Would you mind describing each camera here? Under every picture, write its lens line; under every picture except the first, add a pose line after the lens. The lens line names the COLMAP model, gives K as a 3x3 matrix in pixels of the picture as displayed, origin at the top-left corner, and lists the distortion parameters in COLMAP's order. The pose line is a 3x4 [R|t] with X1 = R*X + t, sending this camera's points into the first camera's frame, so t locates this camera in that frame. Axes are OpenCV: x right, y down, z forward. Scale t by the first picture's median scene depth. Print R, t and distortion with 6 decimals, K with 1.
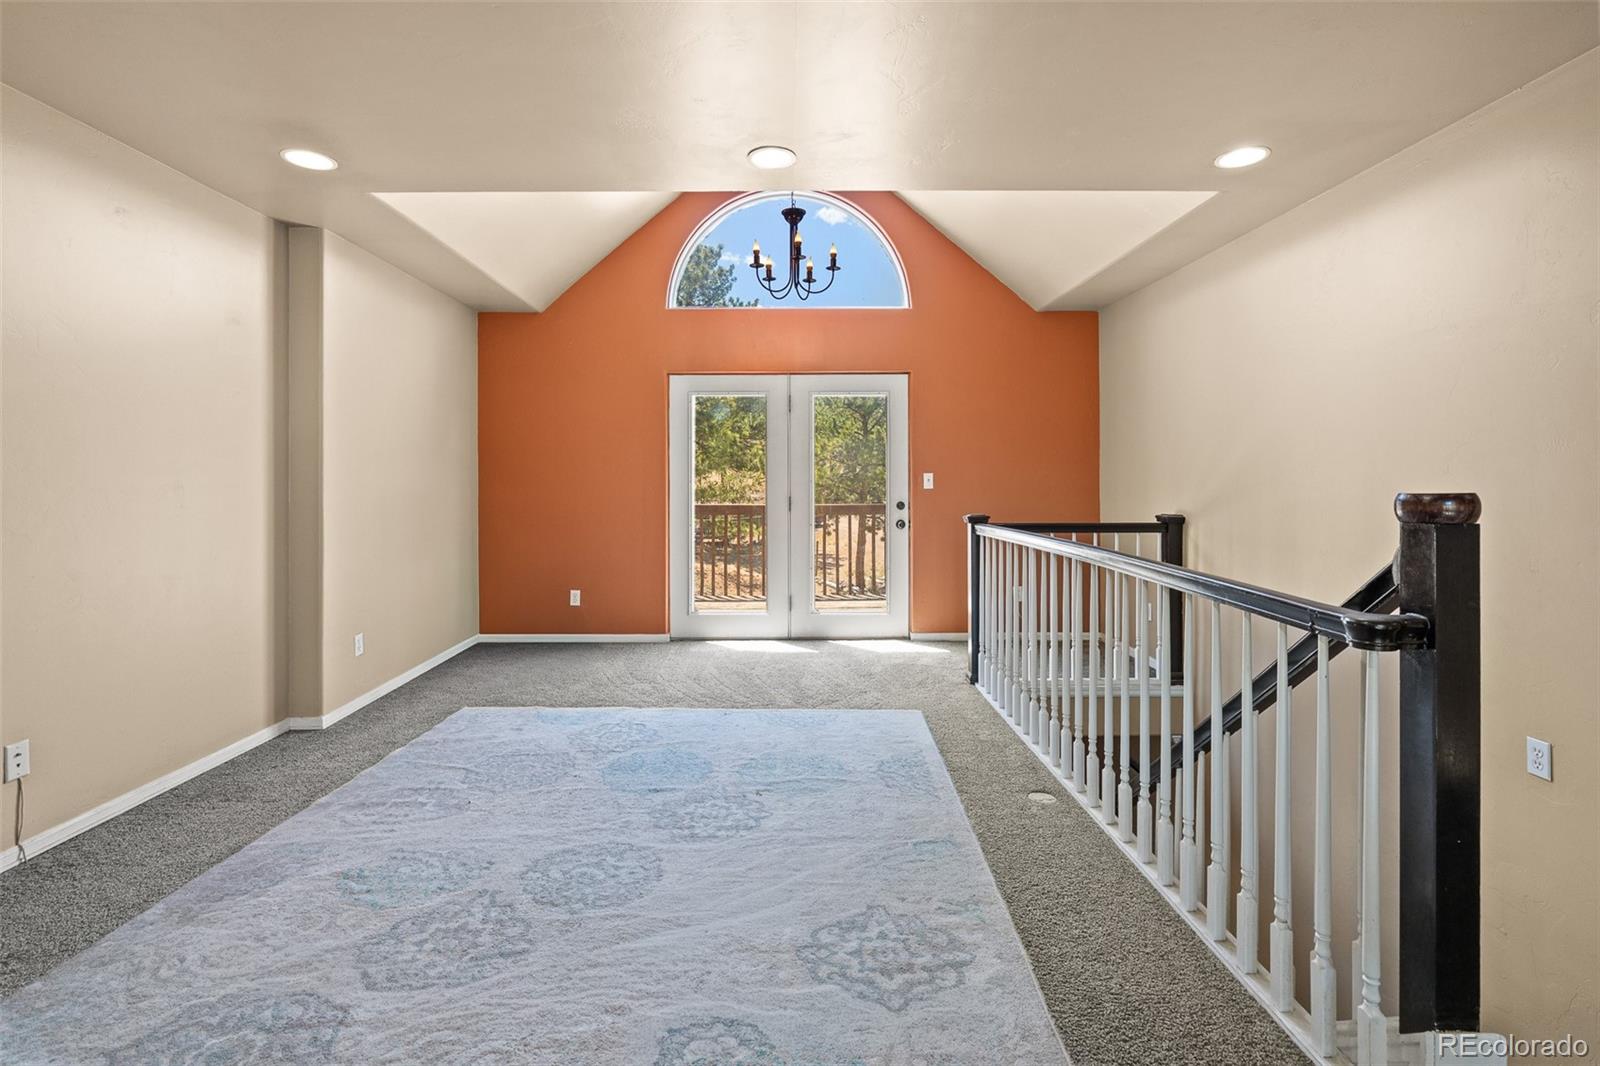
lens RADIAL K [[728.3, 0, 794.8], [0, 728.3, 481.4], [0, 0, 1]] dist [-0.005635, -0.000039]
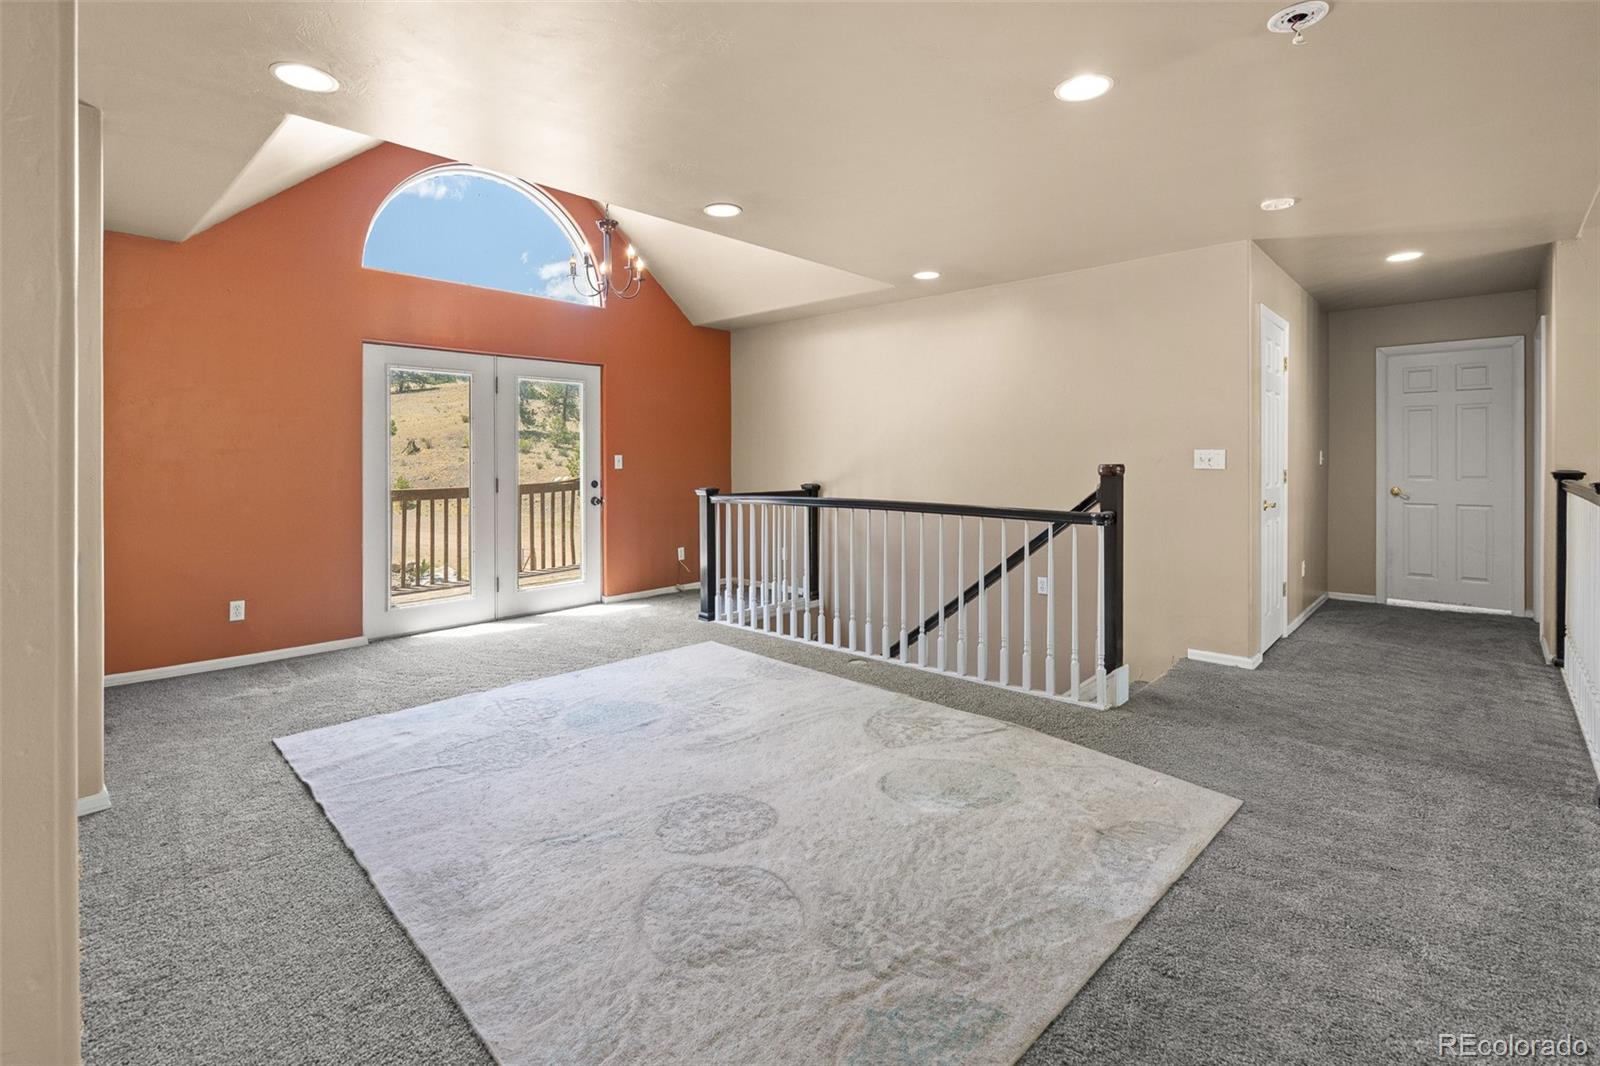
lens RADIAL K [[738.5, 0, 799.4], [0, 738.5, 469.7], [0, 0, 1]] dist [-0.003737, -0.000378]
pose [[0.684767, -0.011401, 0.728673, -0.567167], [0.005387, 0.999929, 0.010582, 0.001239], [-0.728742, -0.003321, 0.684780, 0.001639]]
